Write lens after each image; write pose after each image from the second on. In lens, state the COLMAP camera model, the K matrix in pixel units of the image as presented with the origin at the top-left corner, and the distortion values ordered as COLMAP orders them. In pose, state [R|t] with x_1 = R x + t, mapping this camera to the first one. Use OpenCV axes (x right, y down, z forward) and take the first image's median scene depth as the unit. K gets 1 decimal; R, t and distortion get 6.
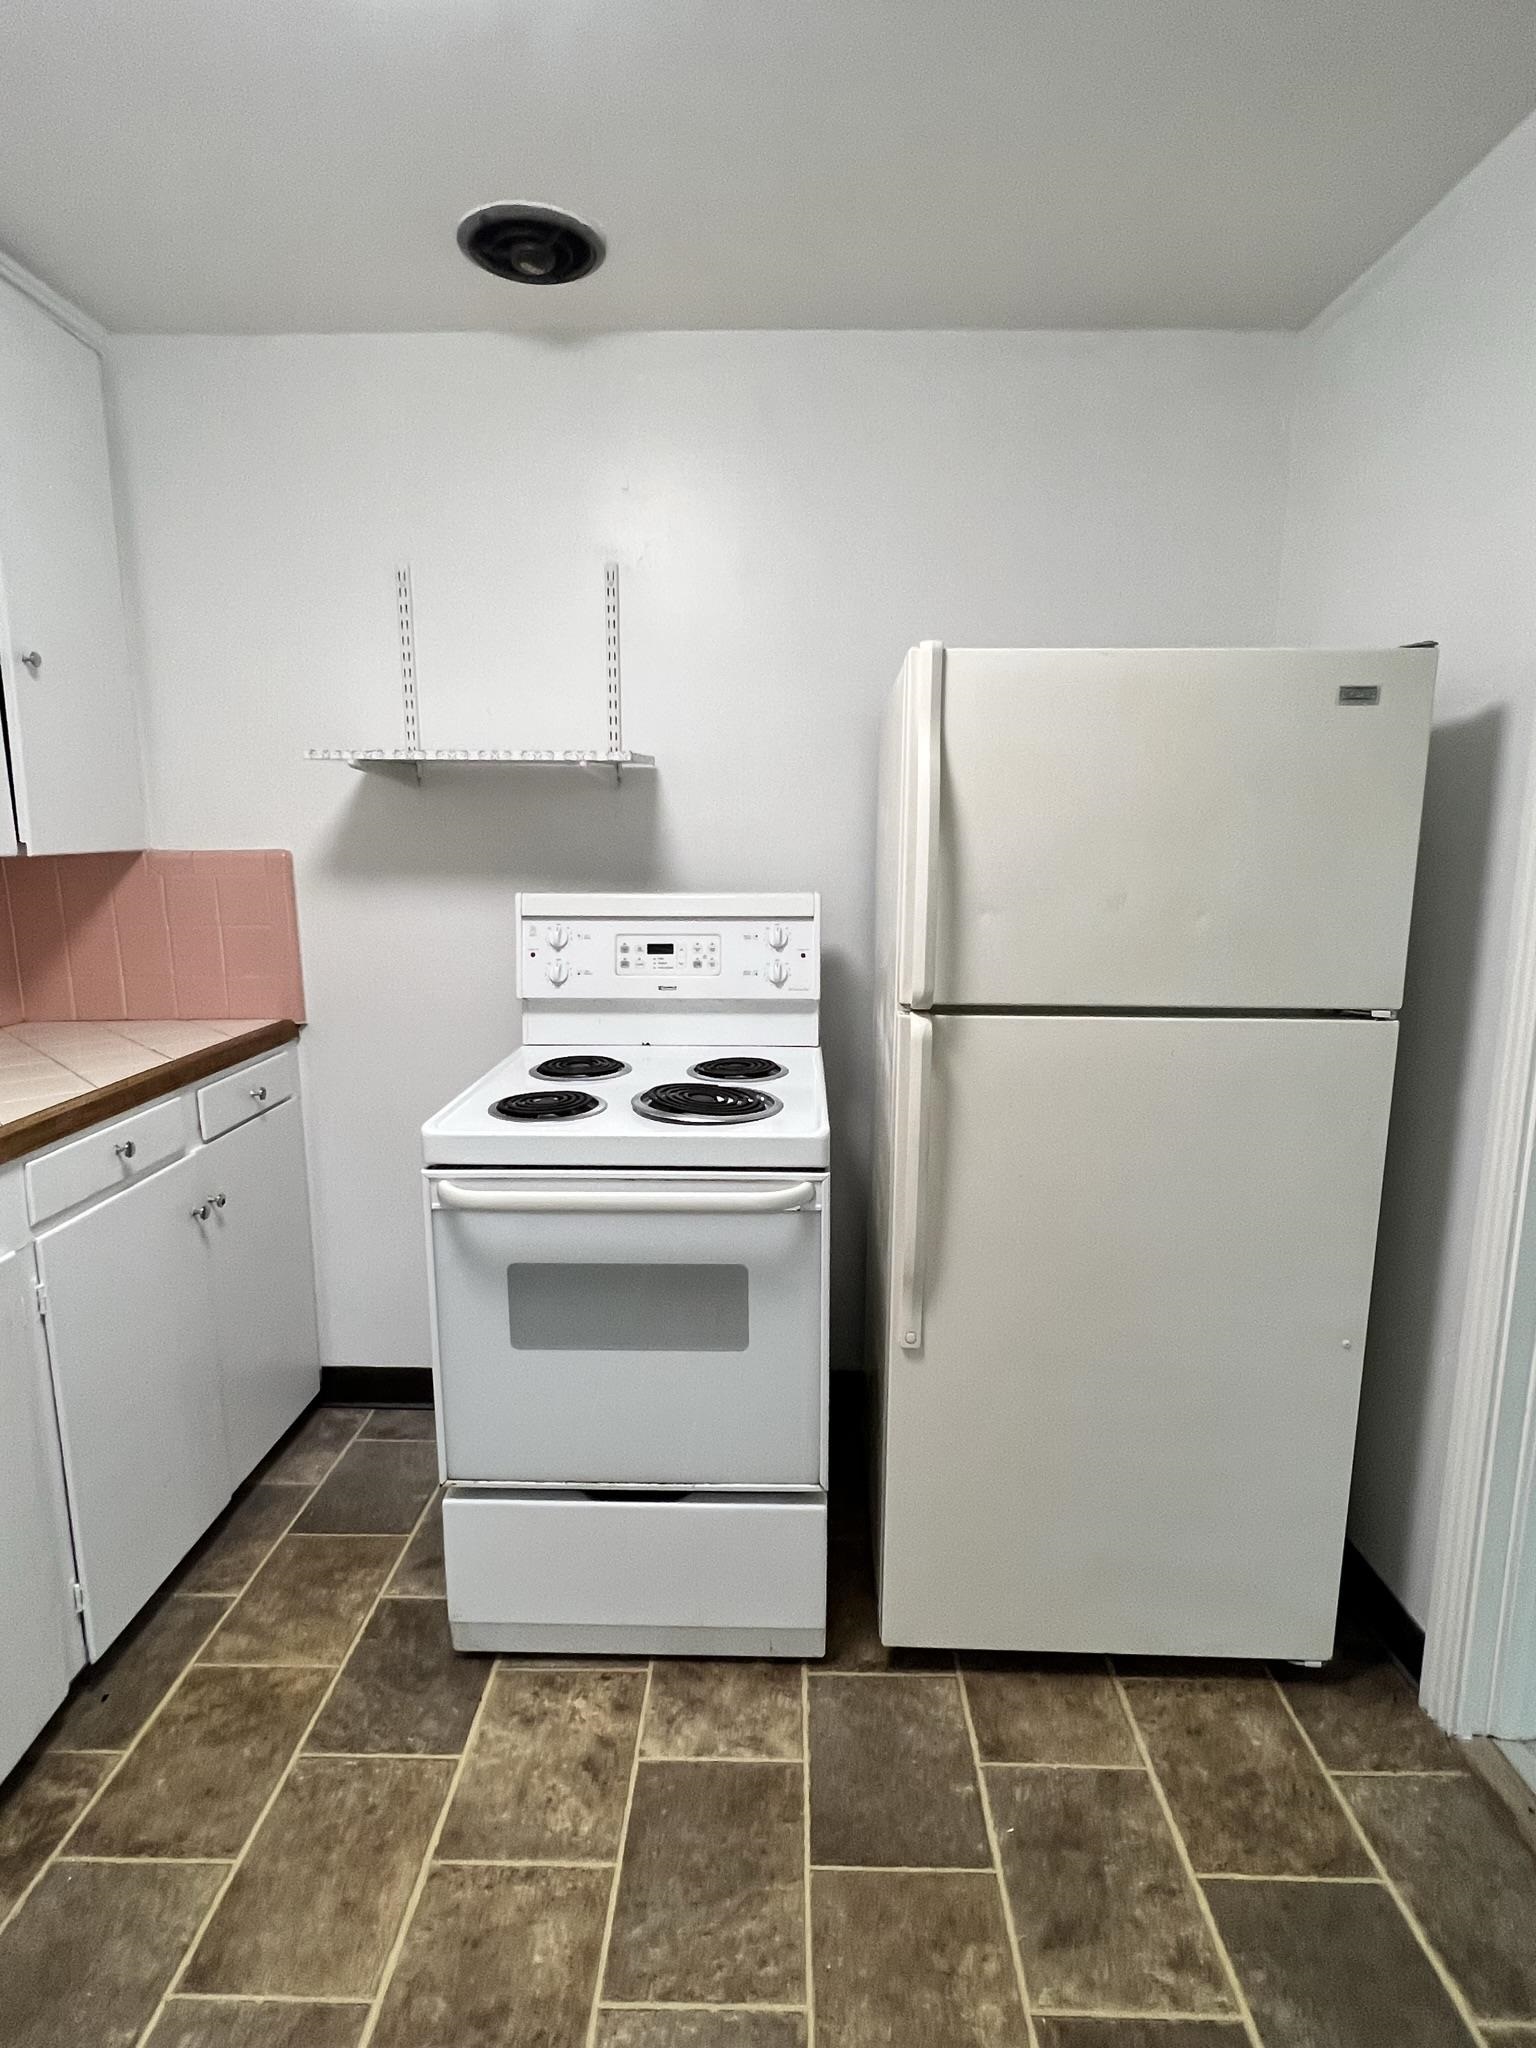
lens RADIAL K [[1065.6, 0, 766.2], [0, 1065.6, 1022.2], [0, 0, 1]] dist [-0.001127, 0.000833]
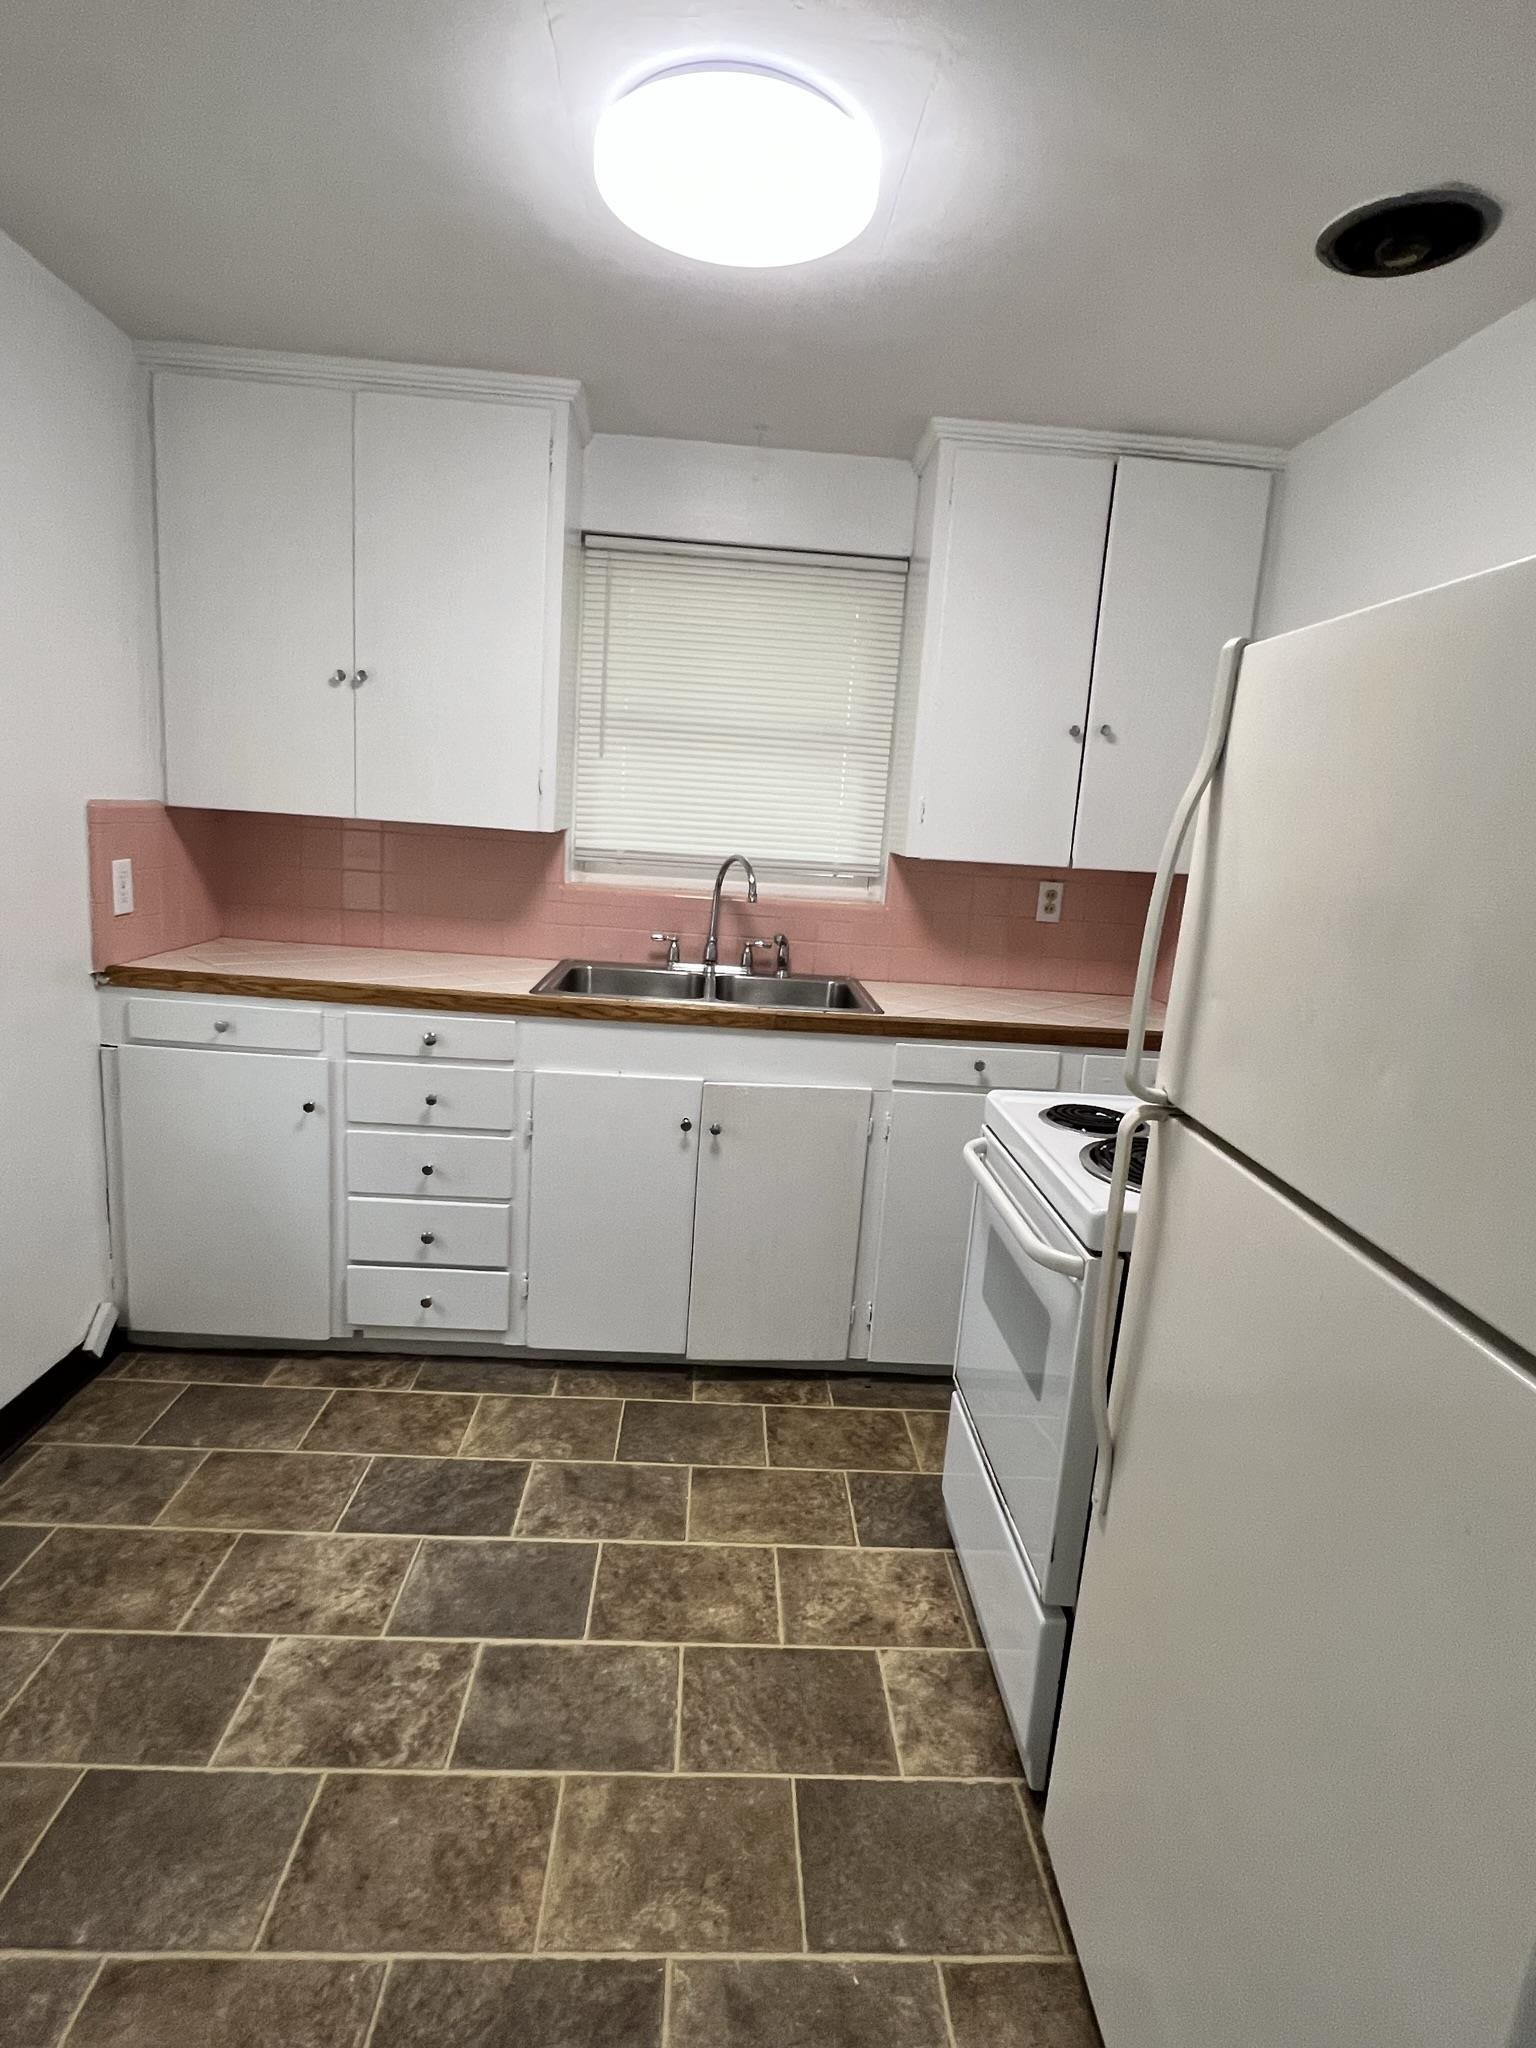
lens RADIAL K [[1065.6, 0, 771.9], [0, 1065.6, 1020.7], [0, 0, 1]] dist [-0.001127, 0.000833]
pose [[0.067117, 0.193438, -0.978814, 0.978988], [-0.238727, 0.955645, 0.172490, -0.150471], [0.968765, 0.222092, 0.110319, 0.682291]]
